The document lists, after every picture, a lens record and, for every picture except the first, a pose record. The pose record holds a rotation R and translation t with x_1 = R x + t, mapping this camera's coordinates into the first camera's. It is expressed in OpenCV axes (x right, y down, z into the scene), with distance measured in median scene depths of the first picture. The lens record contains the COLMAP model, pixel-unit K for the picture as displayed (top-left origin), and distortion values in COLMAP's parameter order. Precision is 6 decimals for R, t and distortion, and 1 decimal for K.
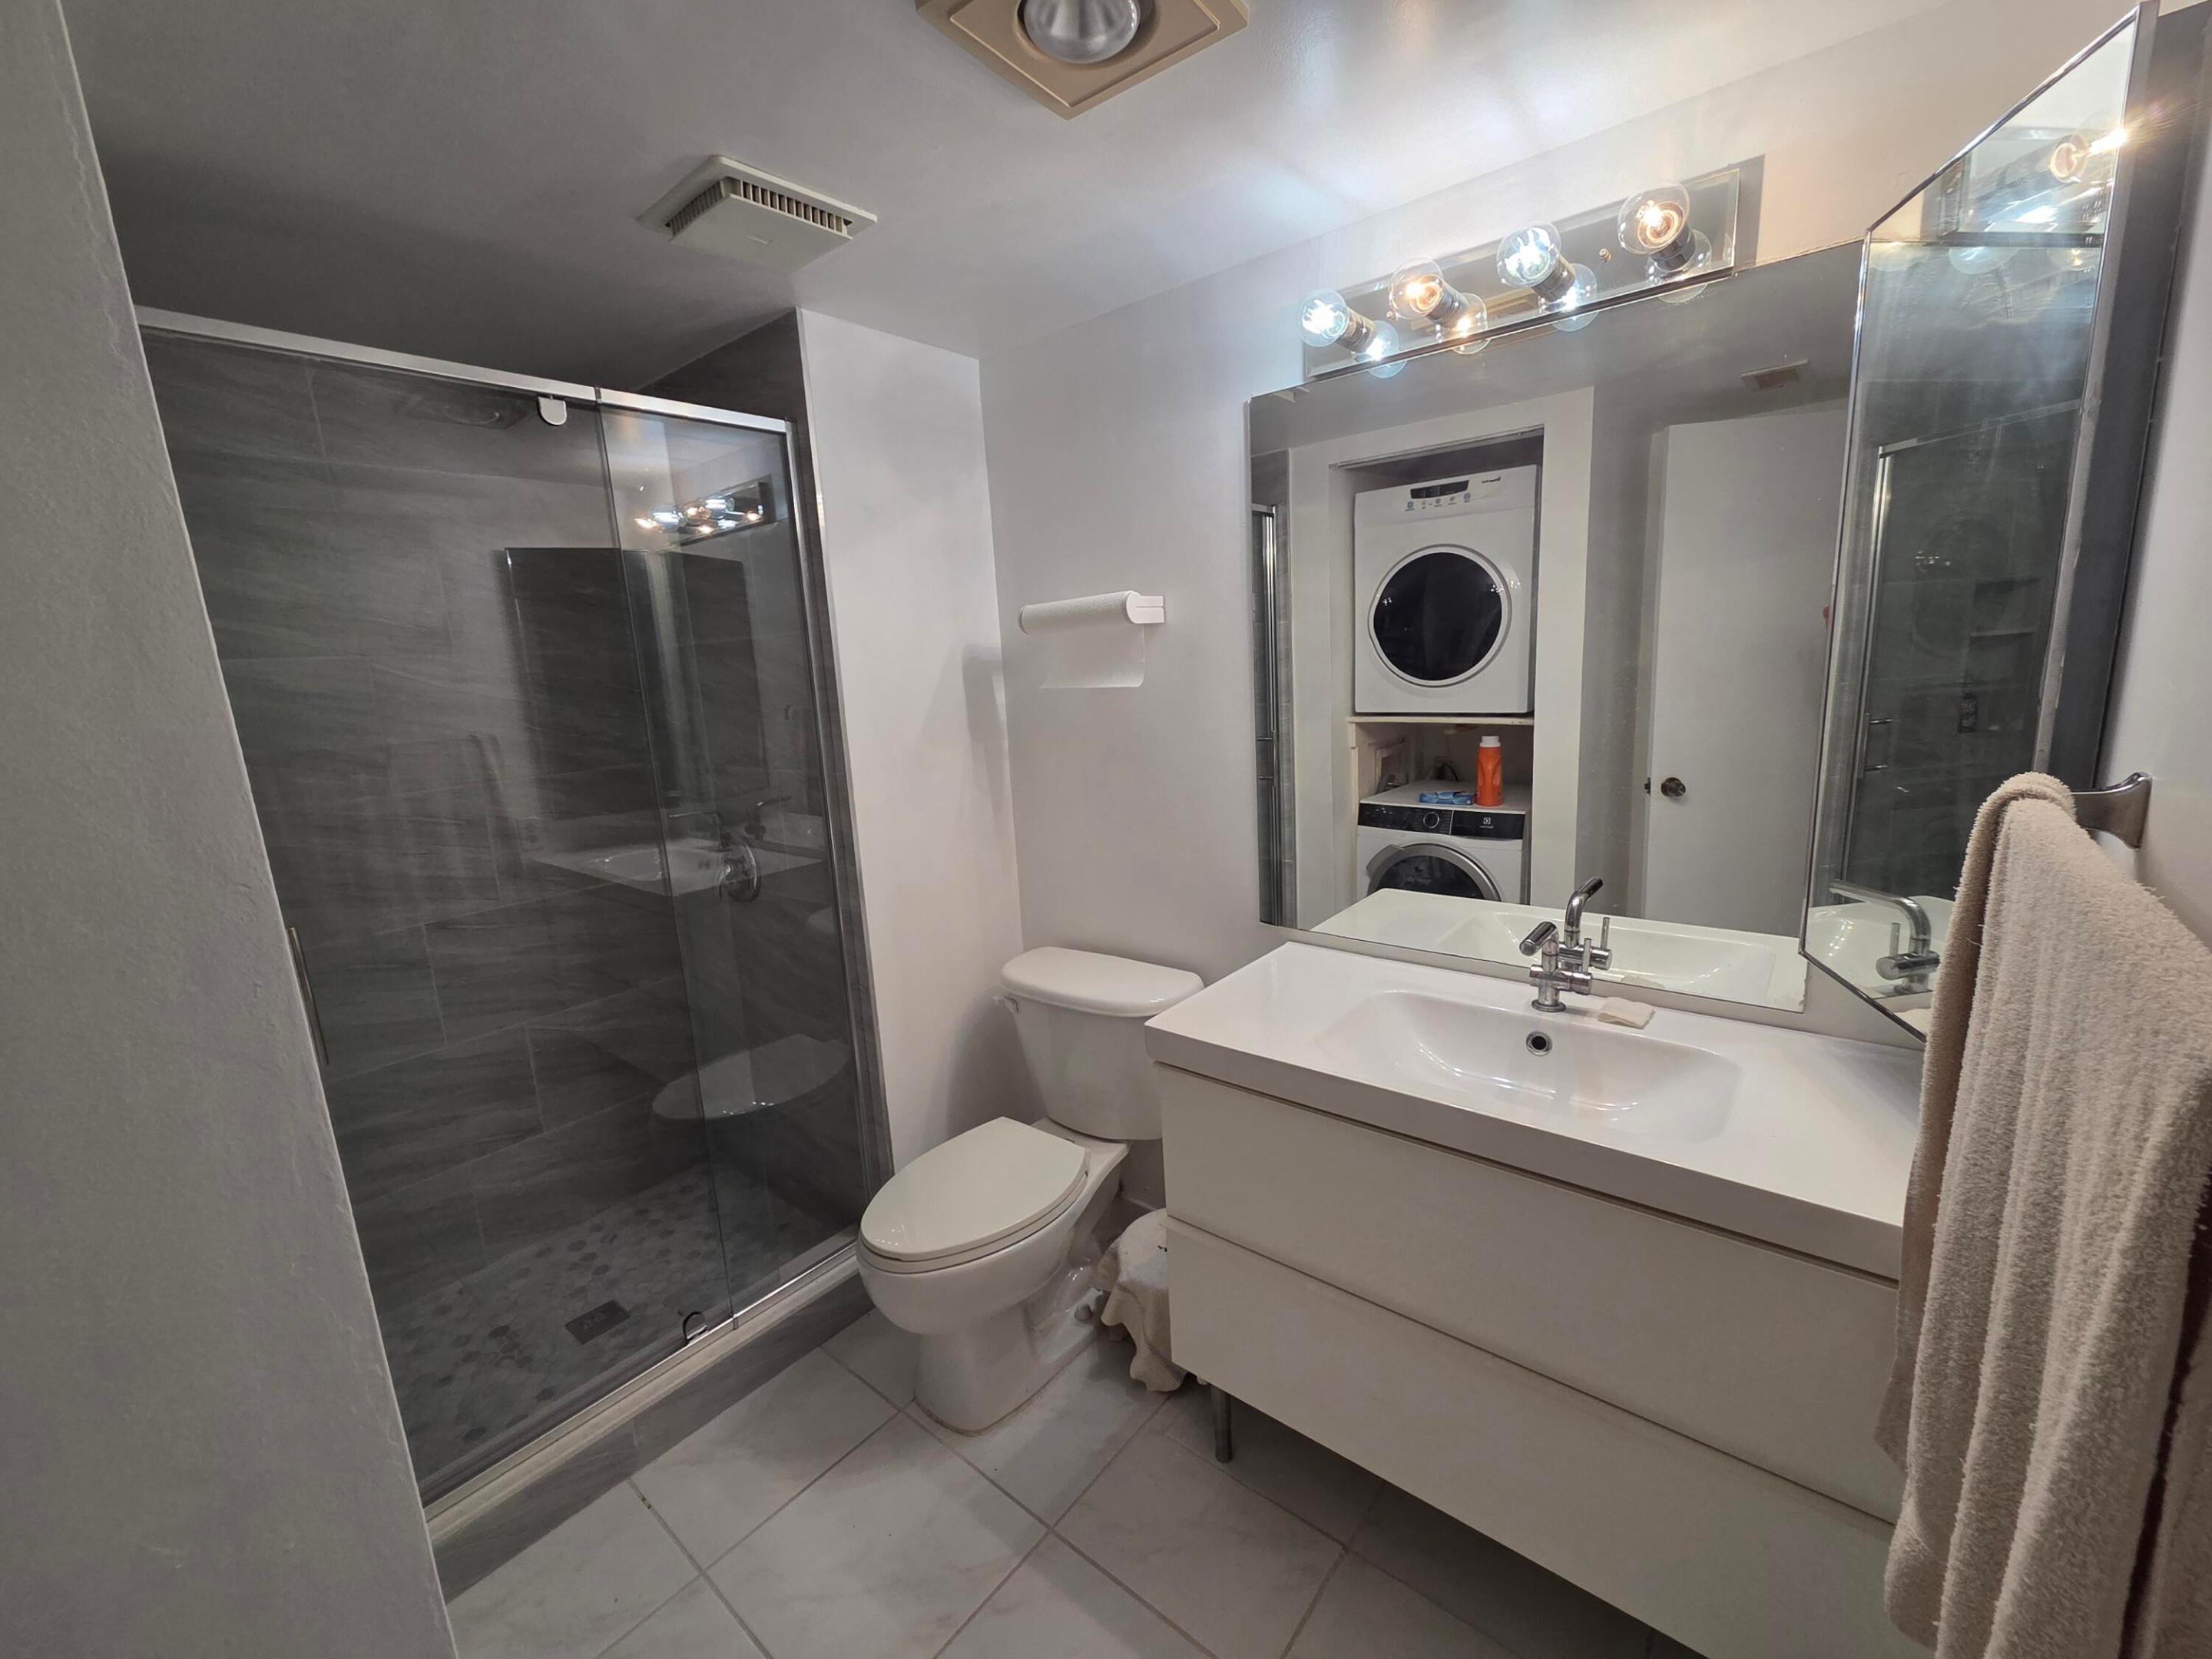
lens RADIAL K [[904.9, 0, 1106.0], [0, 904.9, 829.5], [0, 0, 1]] dist [0.004783, 0.000272]
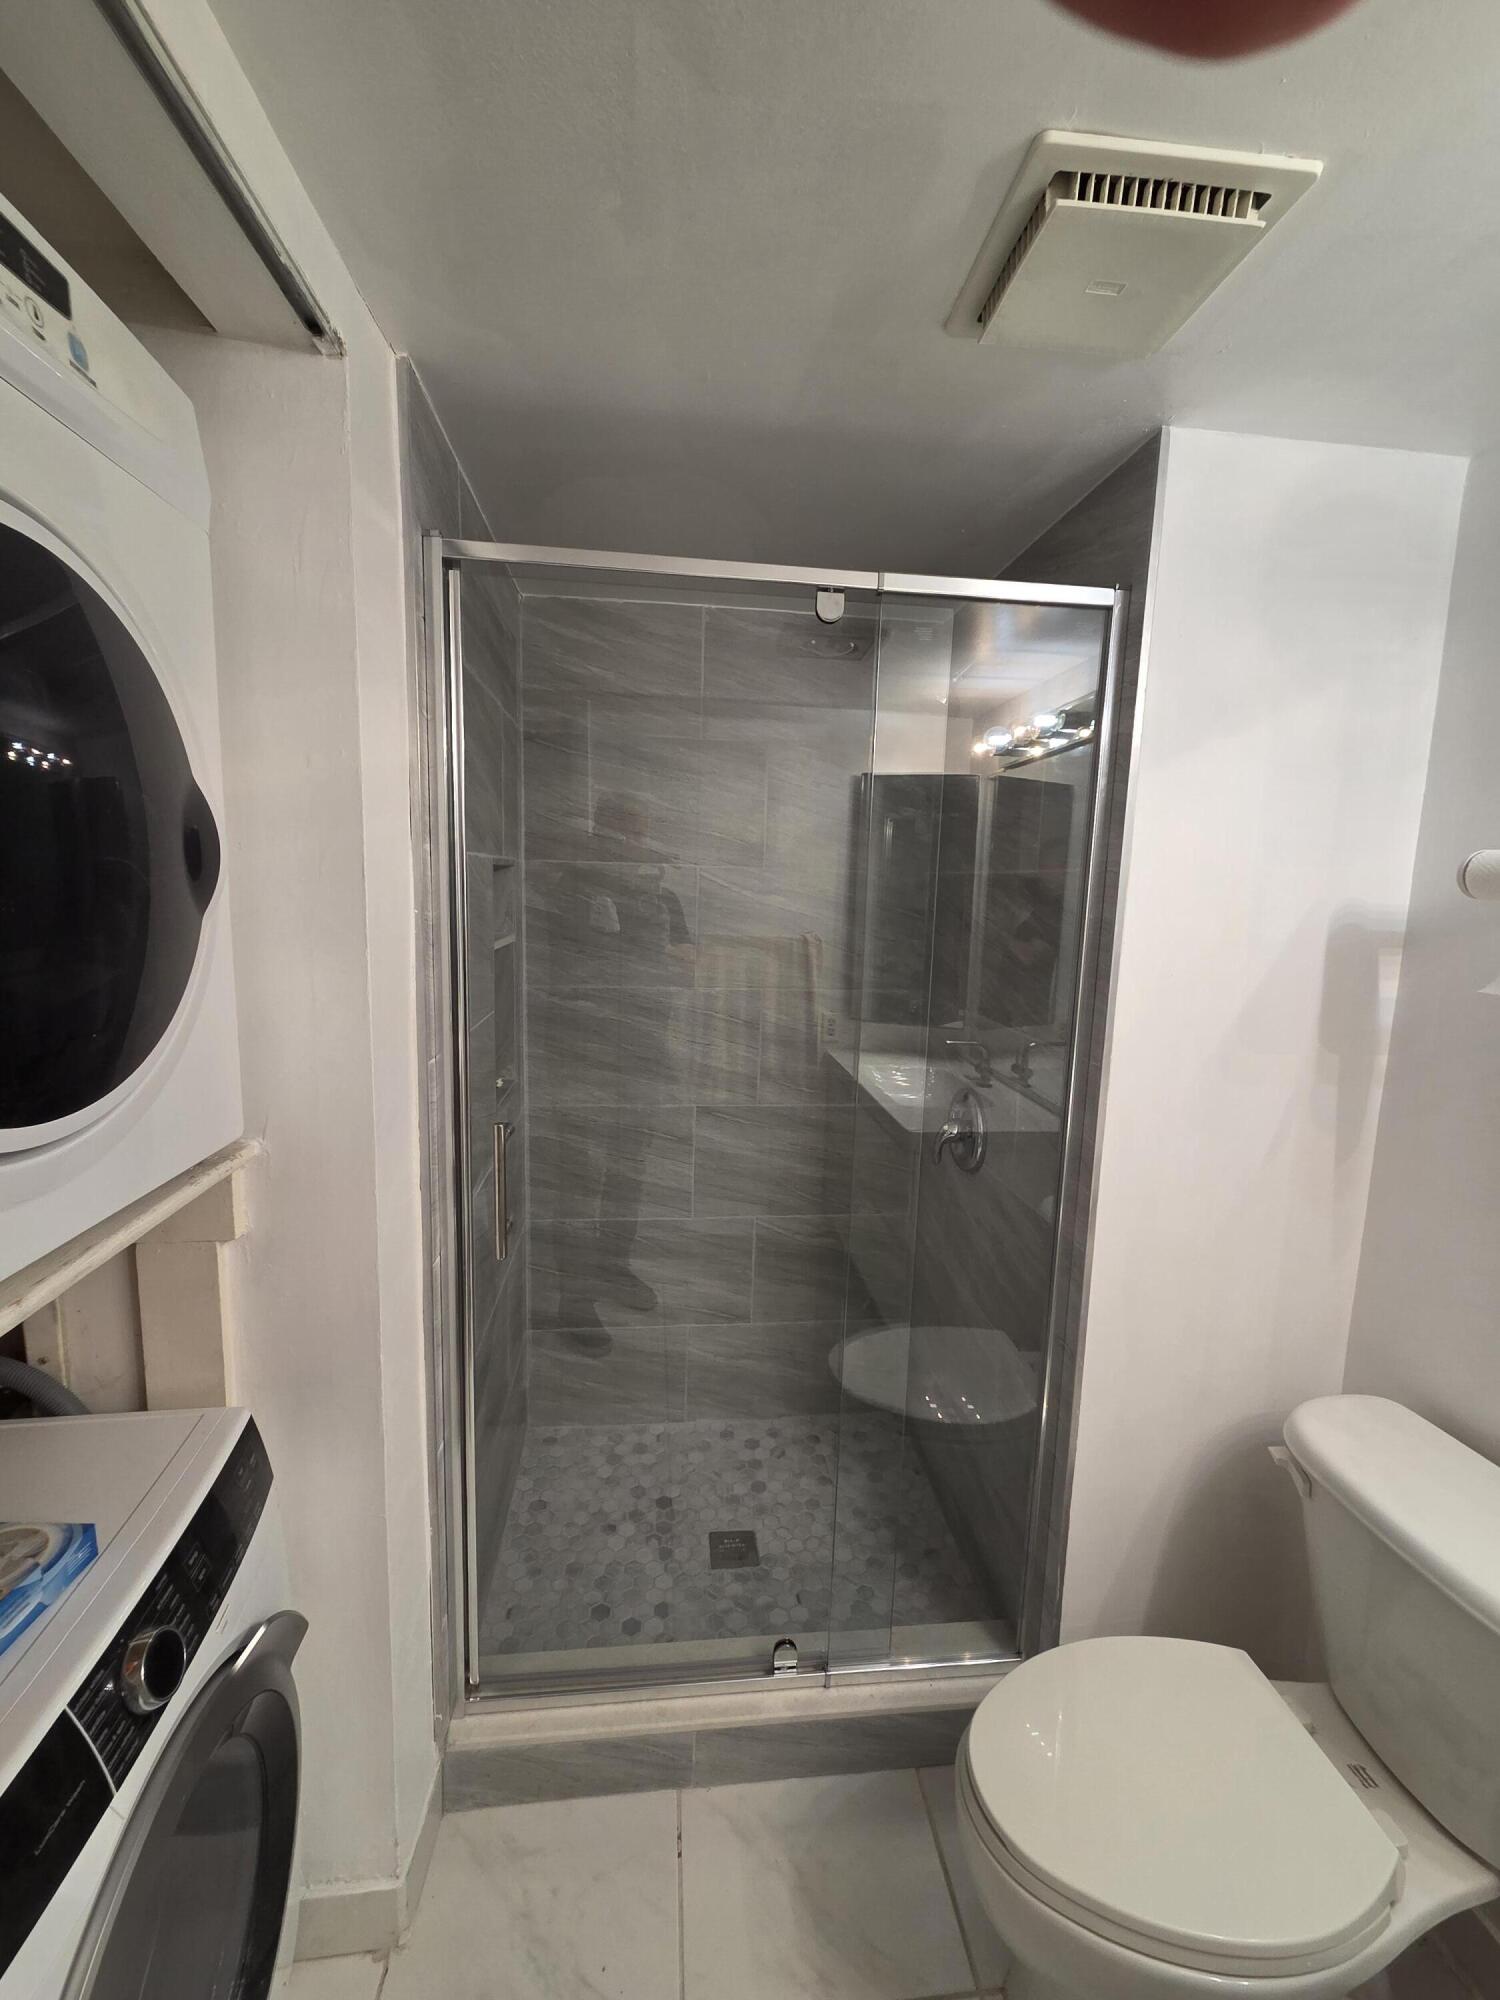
lens RADIAL K [[818.2, 0, 750.9], [0, 818.2, 993.6], [0, 0, 1]] dist [0.004783, 0.000272]
pose [[0.713820, 0.169468, -0.679516, -0.047063], [-0.200368, 0.979141, 0.033710, -0.077117], [0.671054, 0.112090, 0.732886, 0.295411]]
